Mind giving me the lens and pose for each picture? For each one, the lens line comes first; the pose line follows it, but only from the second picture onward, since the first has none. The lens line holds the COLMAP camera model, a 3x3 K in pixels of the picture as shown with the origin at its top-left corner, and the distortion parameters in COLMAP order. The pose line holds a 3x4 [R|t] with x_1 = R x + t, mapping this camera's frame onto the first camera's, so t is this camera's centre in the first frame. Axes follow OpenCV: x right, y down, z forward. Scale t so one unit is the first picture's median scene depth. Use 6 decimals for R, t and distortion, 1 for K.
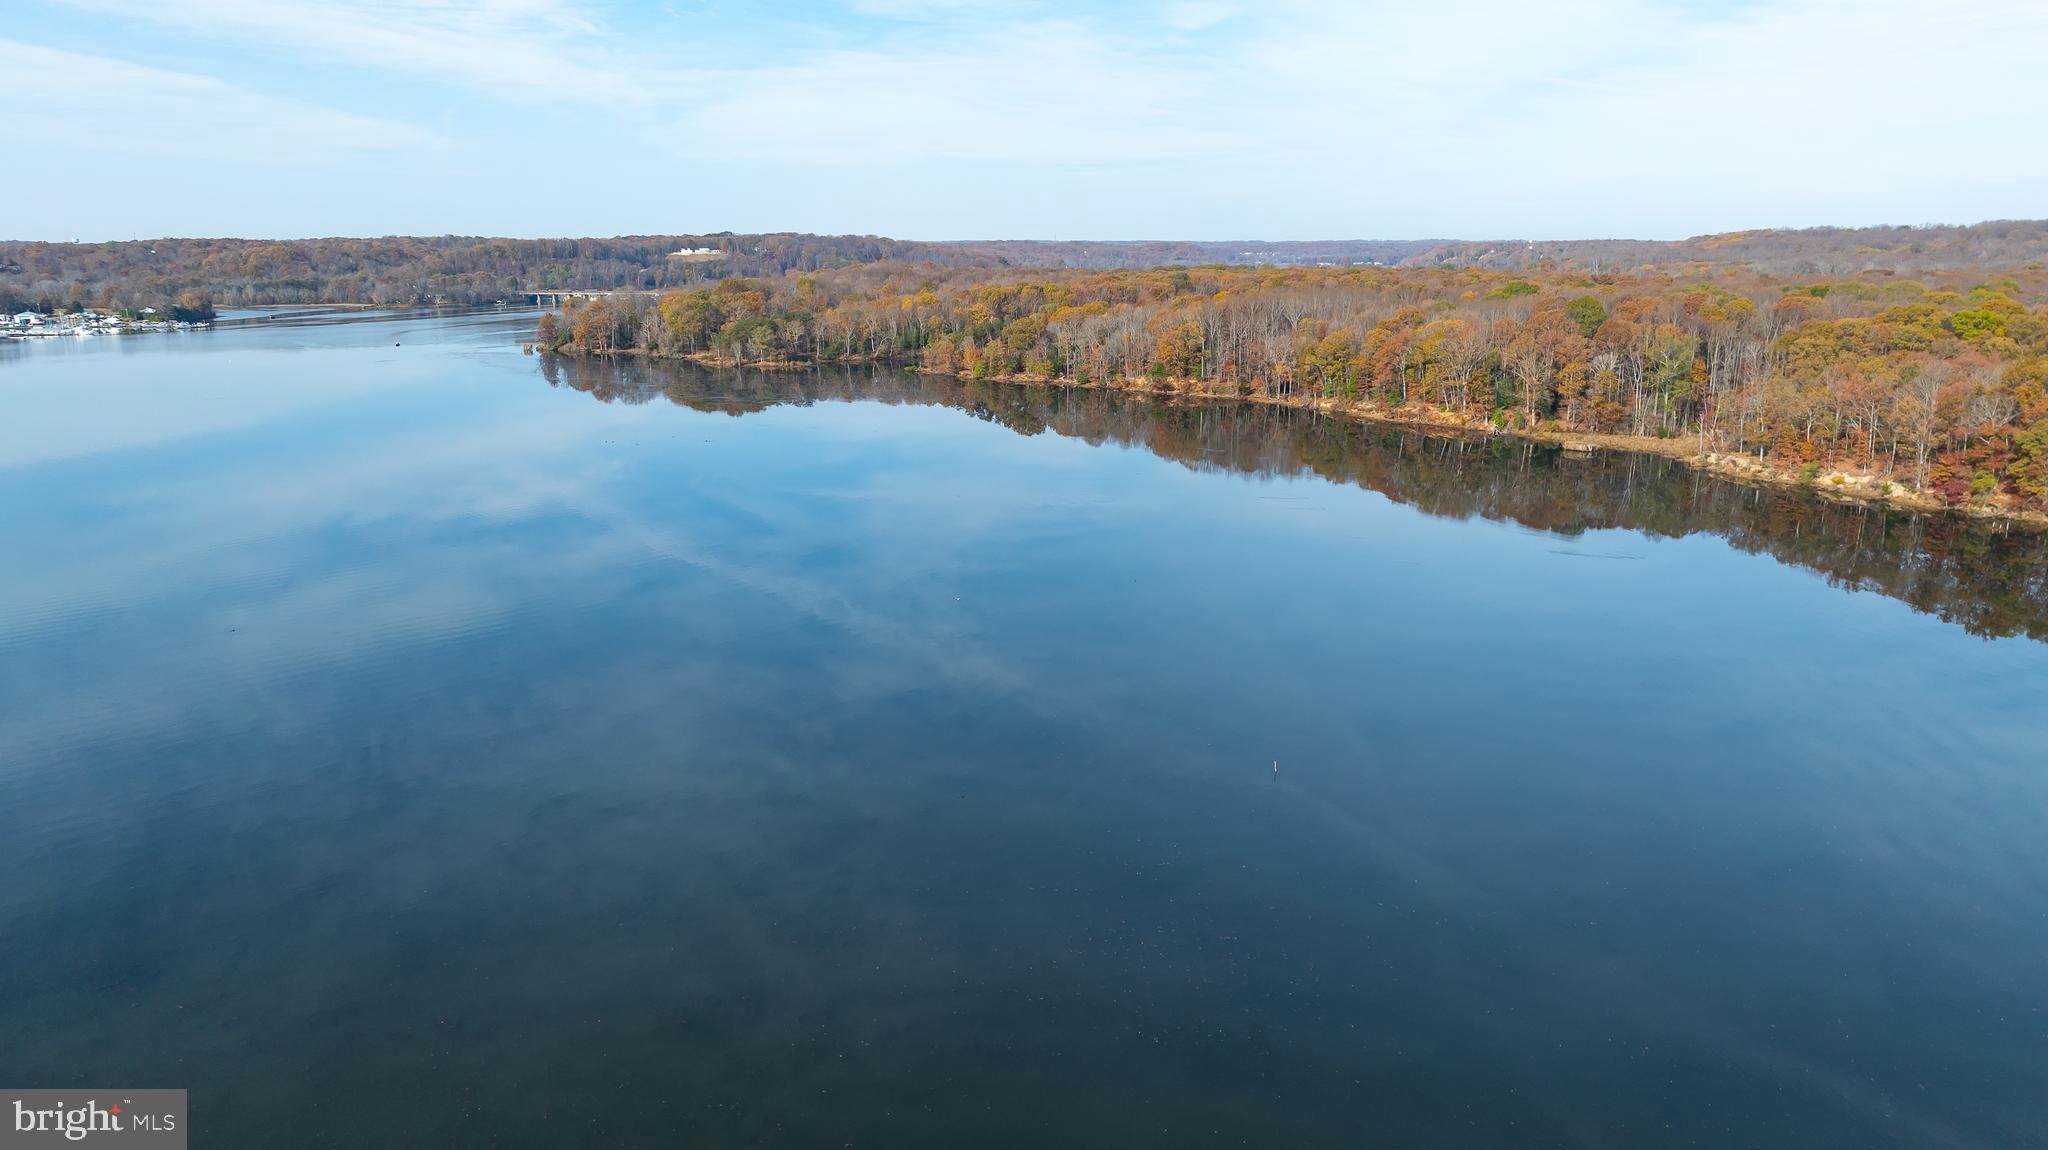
lens RADIAL K [[1409.8, 0, 1031.7], [0, 1409.8, 580.1], [0, 0, 1]] dist [-0.032389, 0.001232]
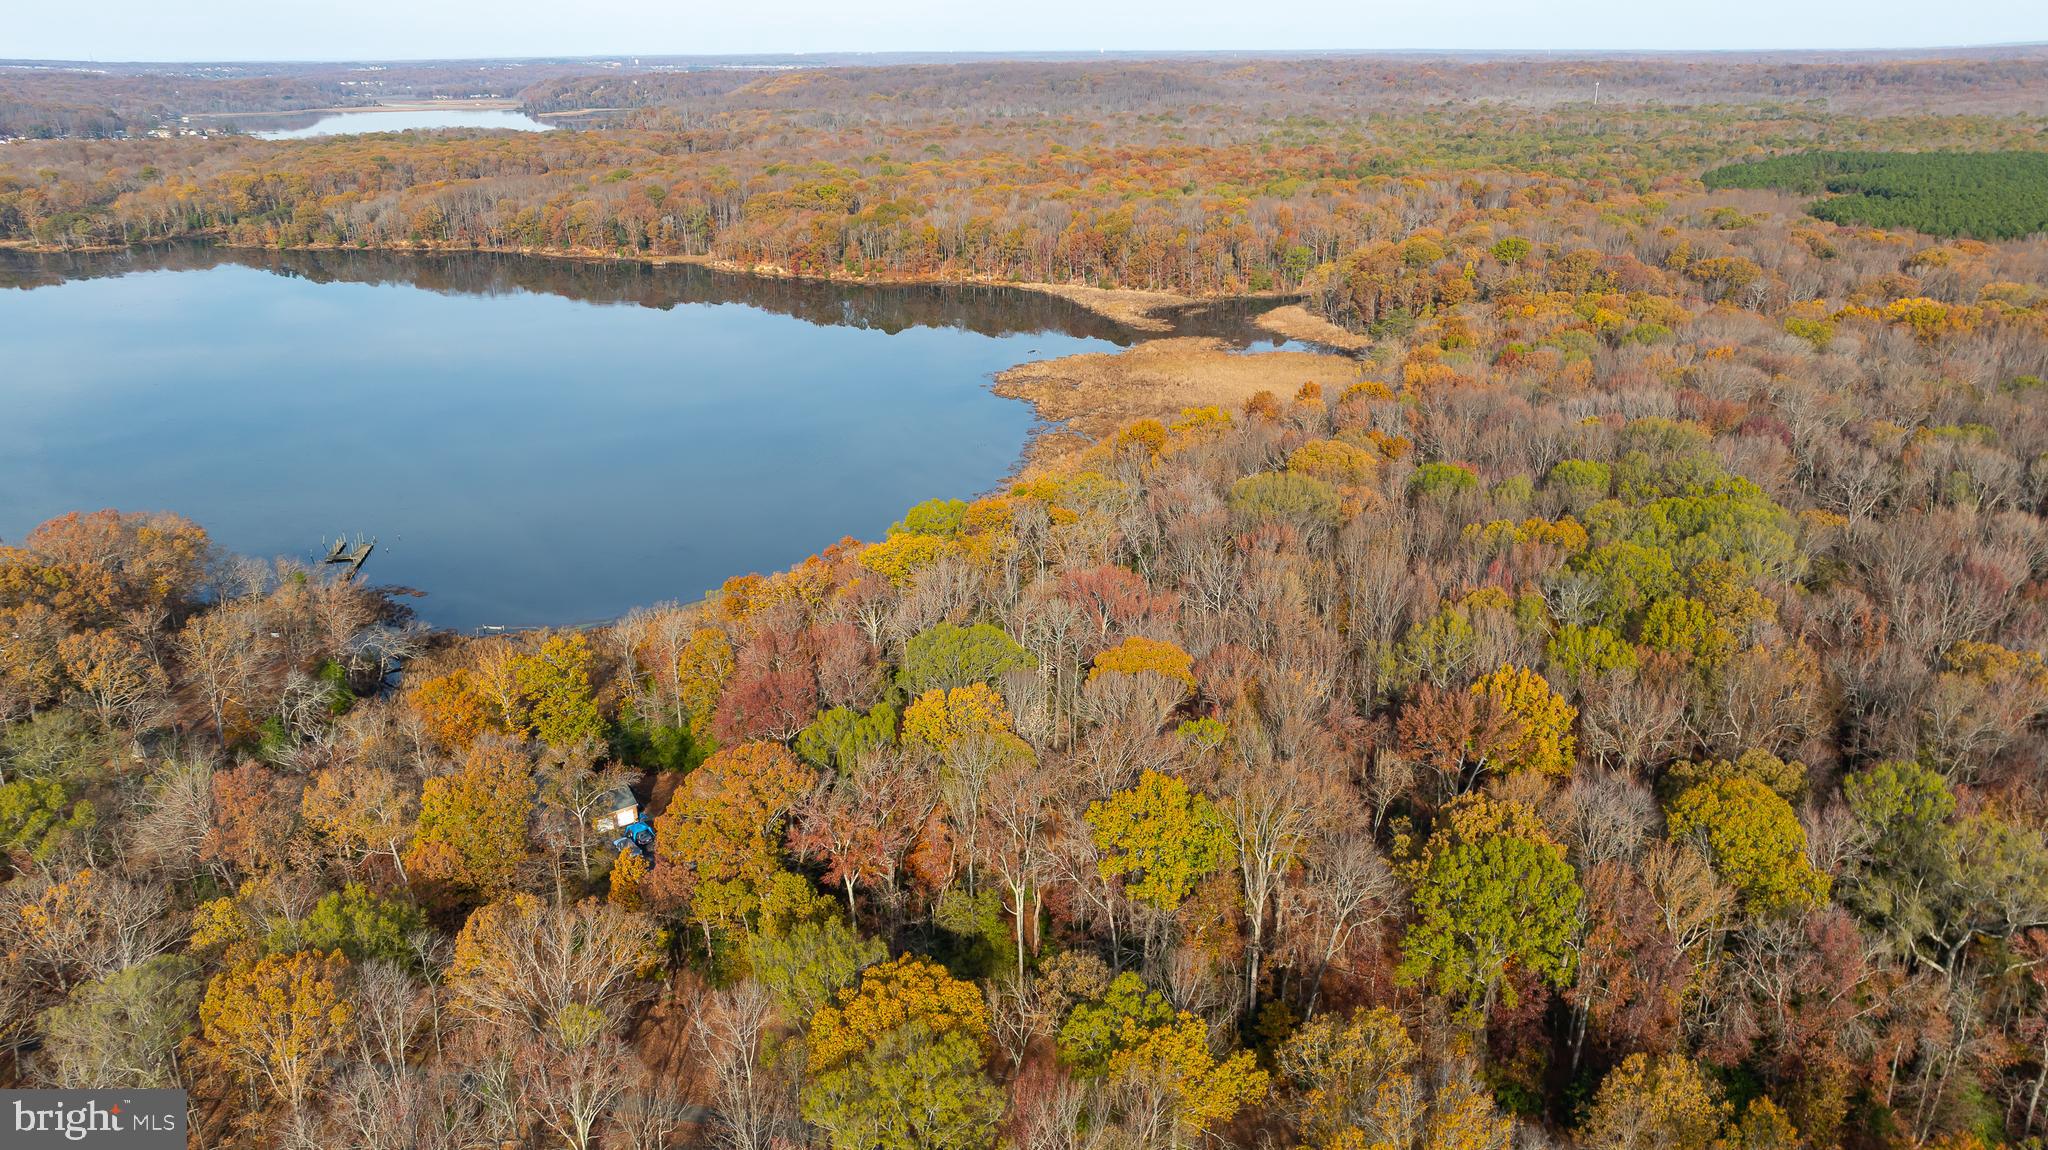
lens RADIAL K [[1409.8, 0, 1031.7], [0, 1409.8, 580.1], [0, 0, 1]] dist [-0.032389, 0.001232]
pose [[0.830962, -0.192833, 0.521841, -0.226422], [0.126699, 0.978953, 0.159996, 0.070037], [-0.541710, -0.066833, 0.837904, -0.737024]]
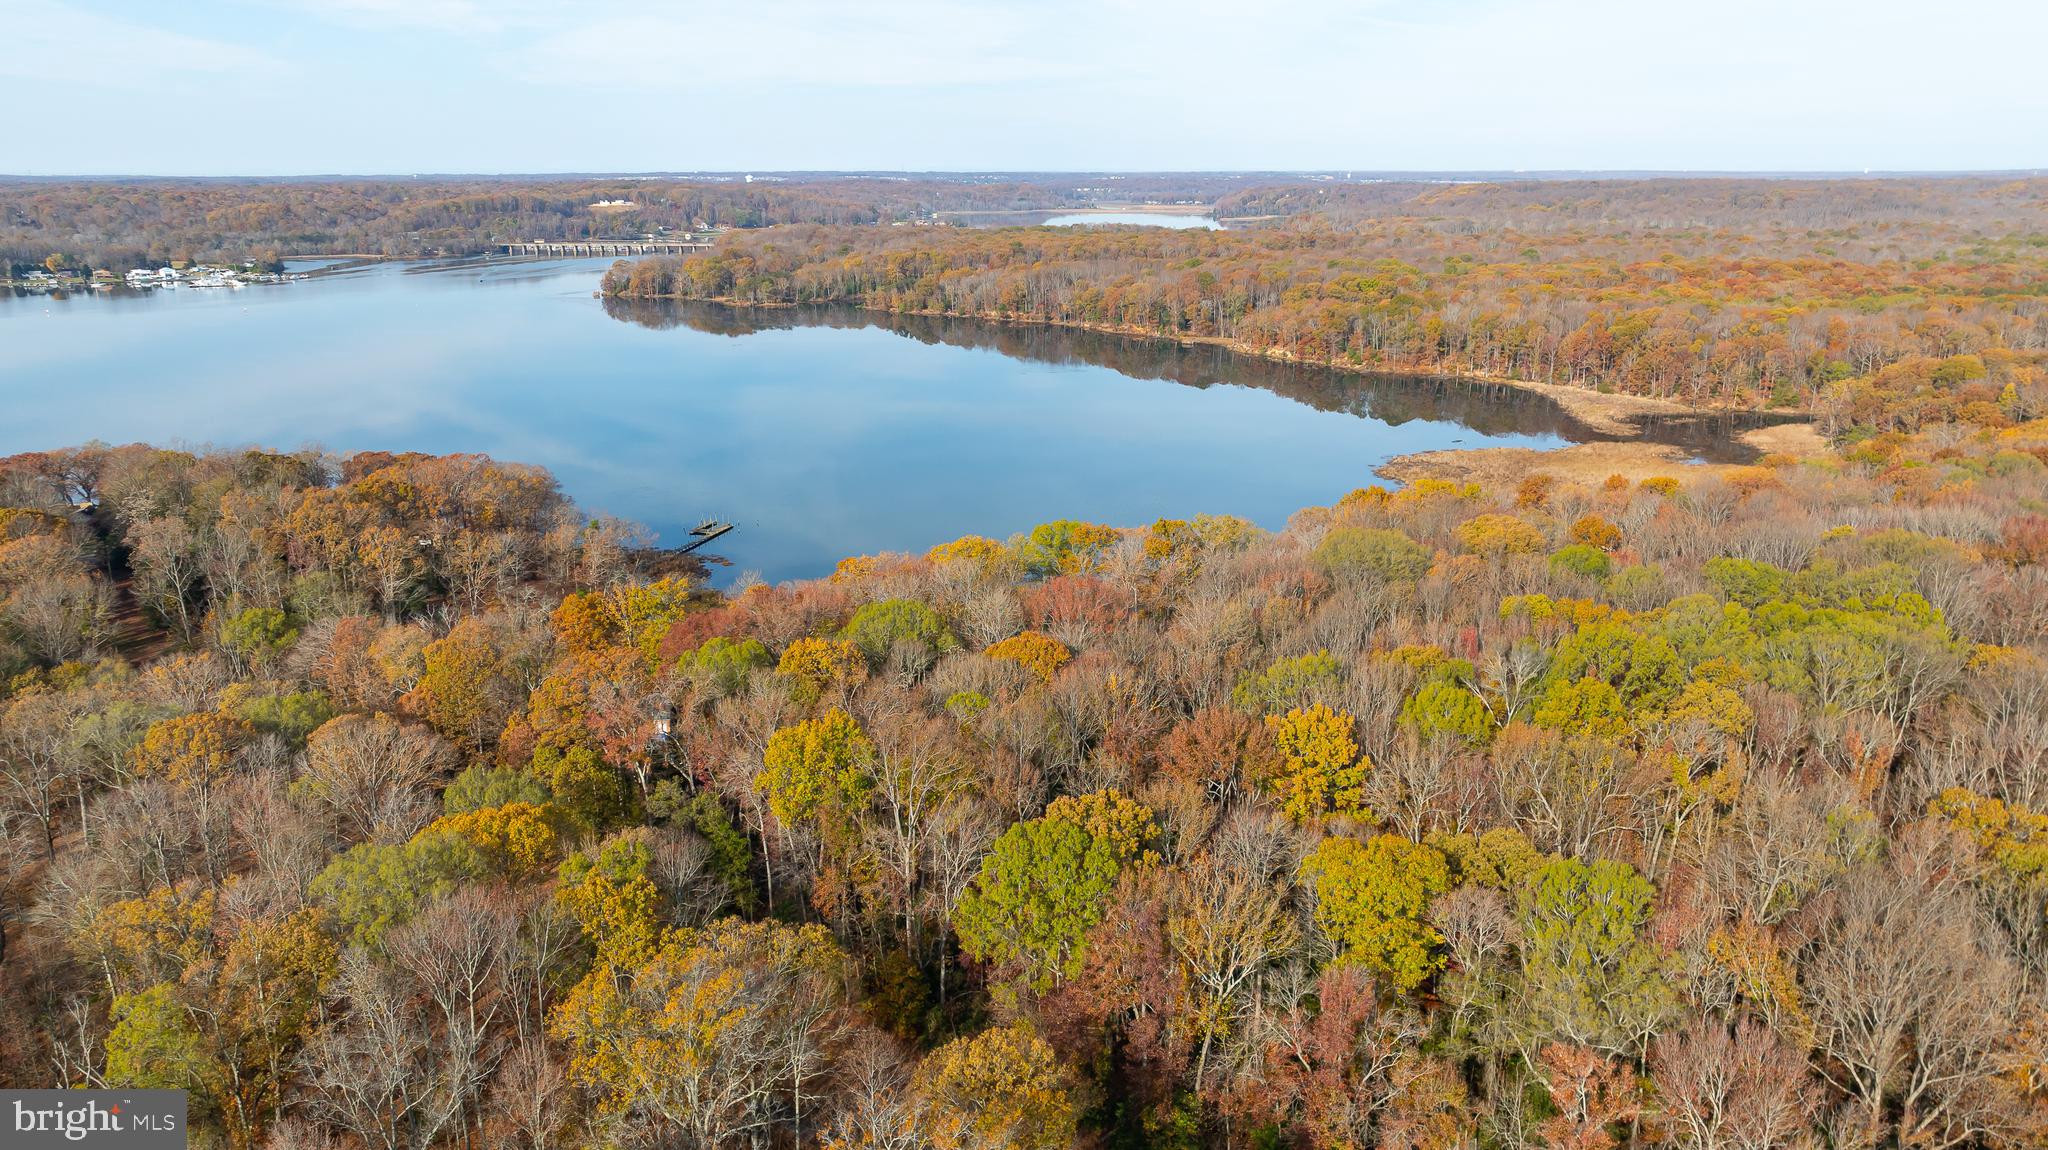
lens RADIAL K [[1409.8, 0, 1031.7], [0, 1409.8, 580.1], [0, 0, 1]] dist [-0.032389, 0.001232]
pose [[0.994373, -0.026483, 0.102568, -0.067938], [0.021360, 0.998484, 0.050731, 0.109847], [-0.103756, -0.048254, 0.993432, -0.817146]]
